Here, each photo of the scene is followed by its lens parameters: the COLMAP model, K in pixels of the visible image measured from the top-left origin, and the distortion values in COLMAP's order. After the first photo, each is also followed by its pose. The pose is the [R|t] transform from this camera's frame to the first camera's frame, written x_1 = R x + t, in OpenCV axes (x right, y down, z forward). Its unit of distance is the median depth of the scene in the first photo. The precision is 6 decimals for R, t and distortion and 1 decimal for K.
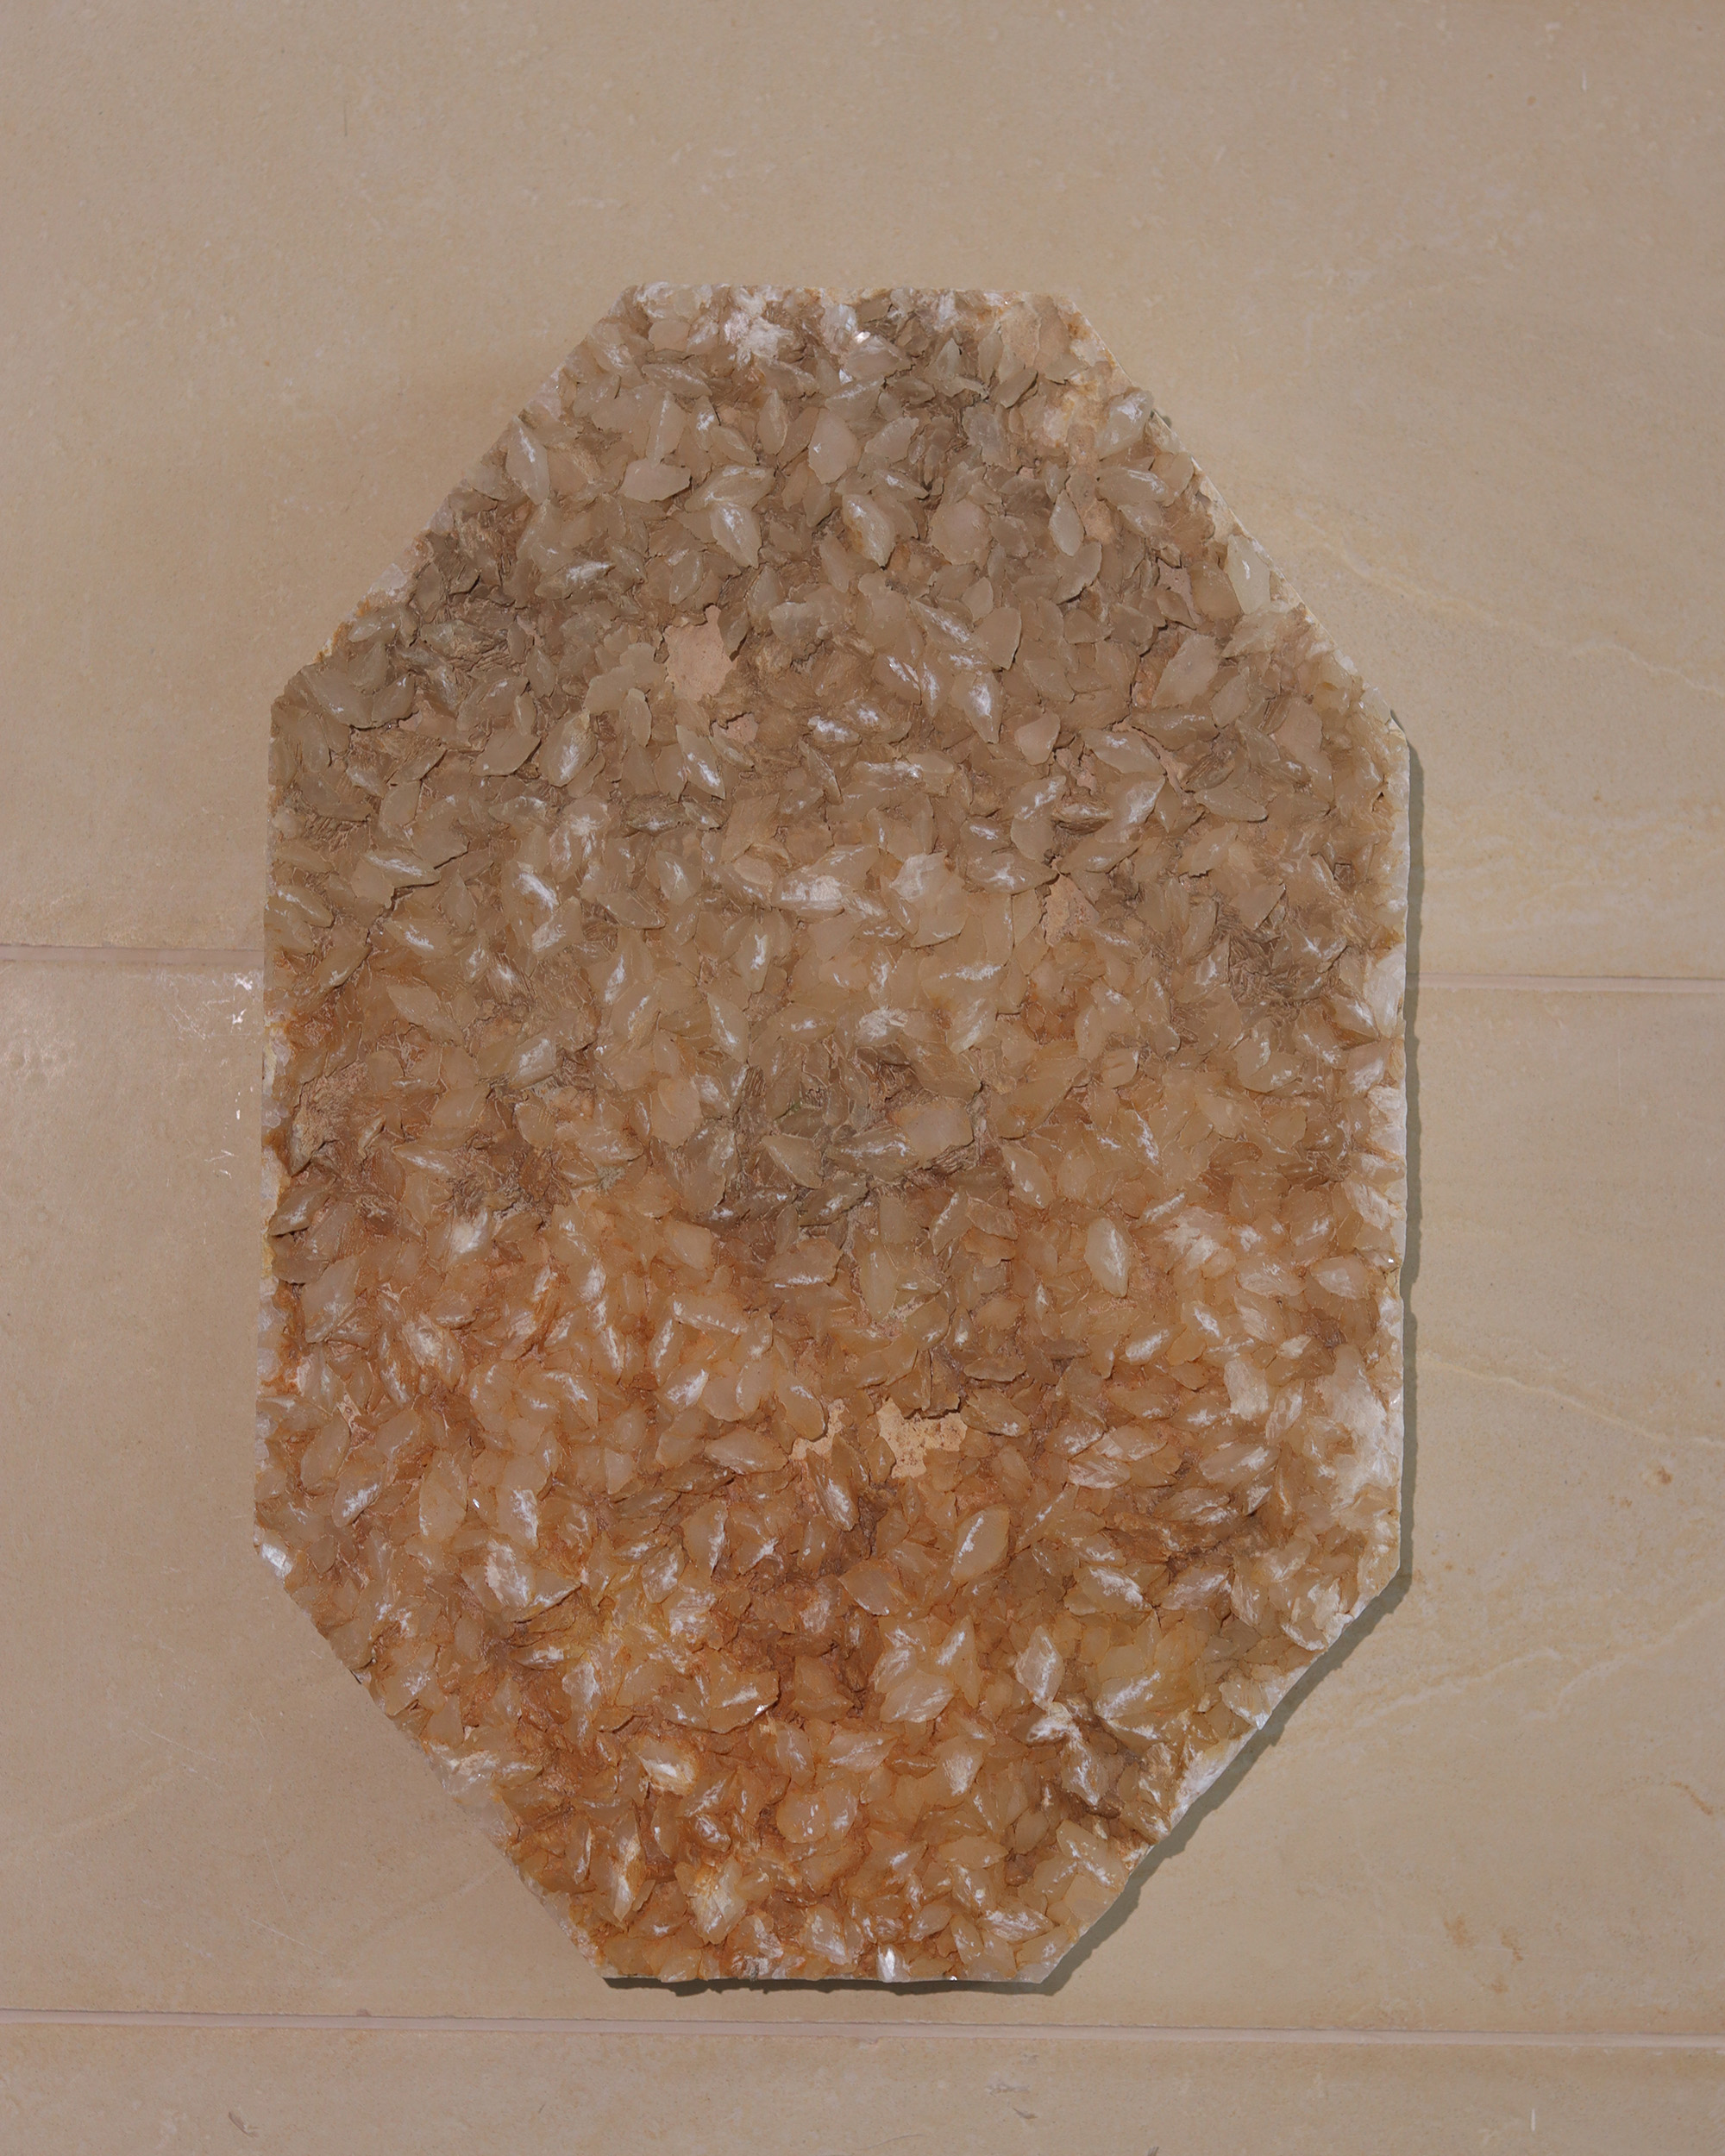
lens RADIAL K [[6166.3, 0, 862.5], [0, 6166.3, 1078.0], [0, 0, 1]] dist [-0.100402, -0.030997]
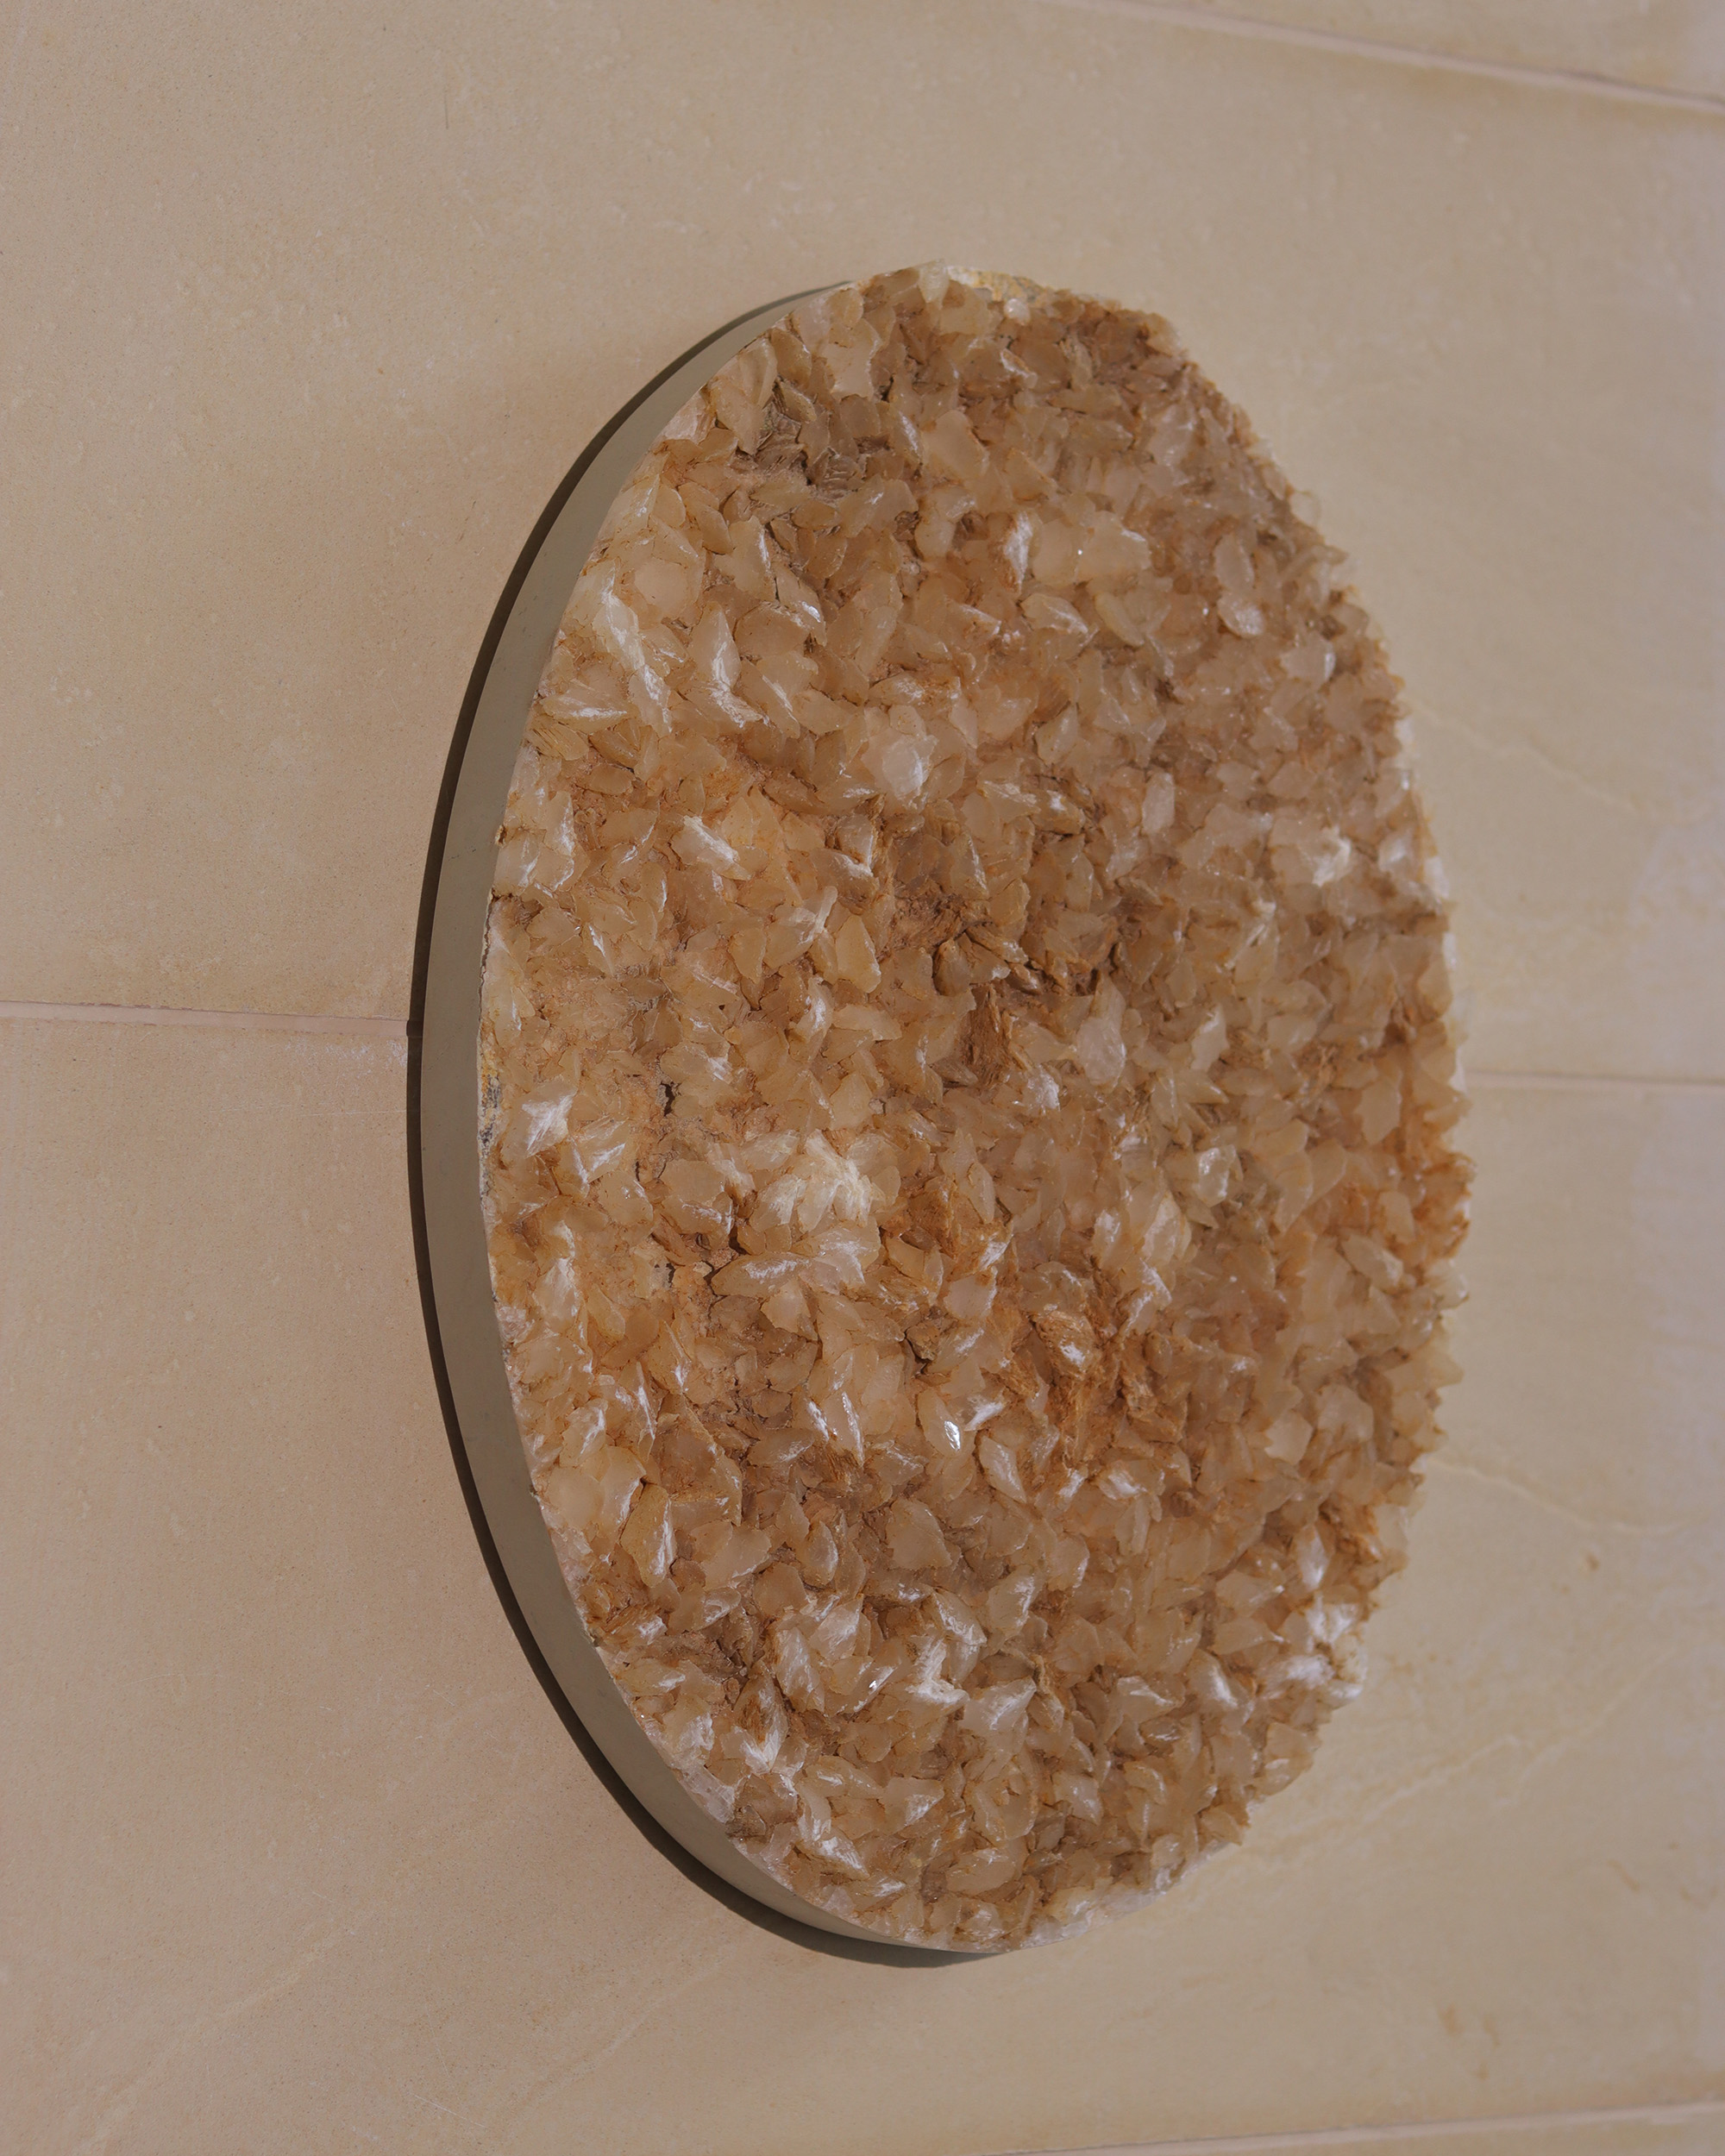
lens RADIAL K [[6166.3, 0, 862.5], [0, 6166.3, 1078.0], [0, 0, 1]] dist [-0.100402, -0.030997]
pose [[0.842906, 0.016268, 0.537814, -0.526229], [-0.004473, 0.999720, -0.023230, 0.008560], [-0.538042, 0.017176, 0.842743, 0.202377]]
